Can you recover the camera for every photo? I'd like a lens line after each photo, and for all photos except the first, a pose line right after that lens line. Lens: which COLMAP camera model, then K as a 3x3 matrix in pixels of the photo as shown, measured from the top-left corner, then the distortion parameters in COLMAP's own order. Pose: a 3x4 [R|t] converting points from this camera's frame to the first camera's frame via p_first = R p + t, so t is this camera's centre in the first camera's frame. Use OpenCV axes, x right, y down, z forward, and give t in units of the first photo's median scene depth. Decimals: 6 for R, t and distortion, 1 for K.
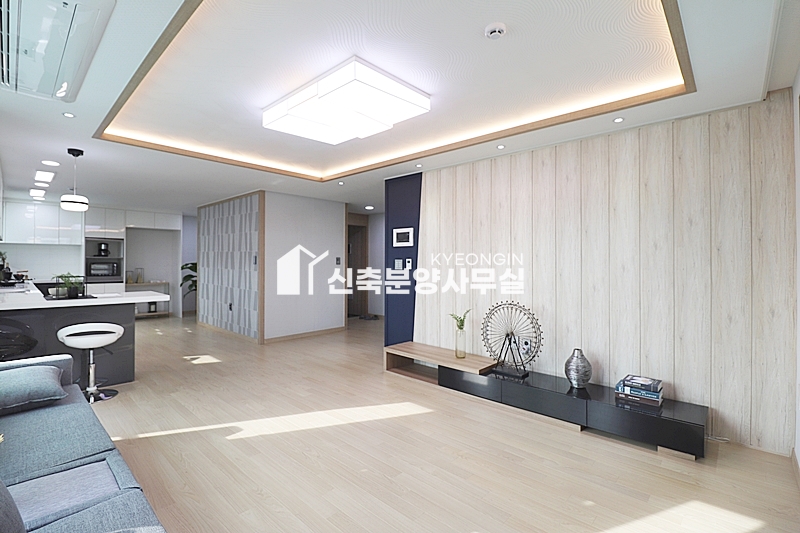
lens RADIAL K [[371.6, 0, 399.6], [0, 371.6, 261.2], [0, 0, 1]] dist [-0.010875, -0.002947]
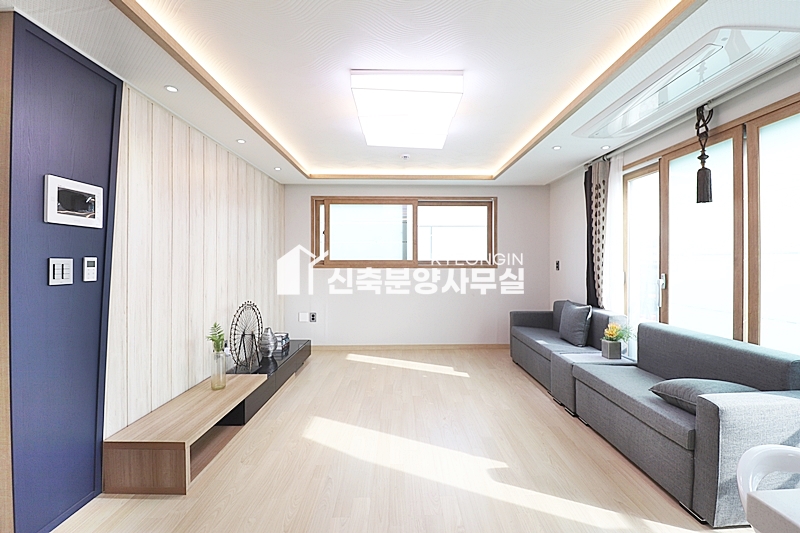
lens RADIAL K [[371.6, 0, 415.2], [0, 371.6, 263.8], [0, 0, 1]] dist [-0.010875, -0.002947]
pose [[-0.713067, -0.008950, 0.701038, -0.712789], [-0.004227, 0.999955, 0.008466, -0.004601], [-0.701083, 0.003073, -0.713073, 1.370580]]
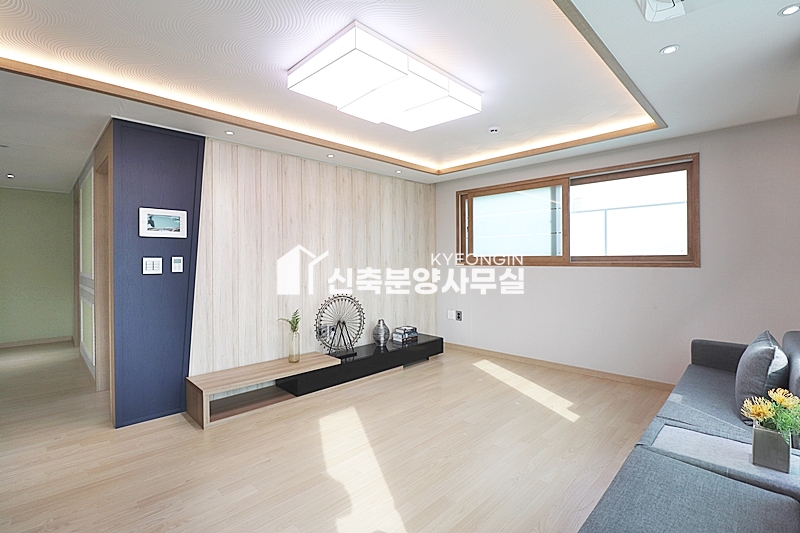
lens RADIAL K [[371.6, 0, 411.0], [0, 371.6, 261.3], [0, 0, 1]] dist [-0.010875, -0.002947]
pose [[0.013477, -0.008876, 0.999870, -0.837868], [0.005168, 0.999948, 0.008807, -0.002008], [-0.999896, 0.005048, 0.013522, 0.751392]]
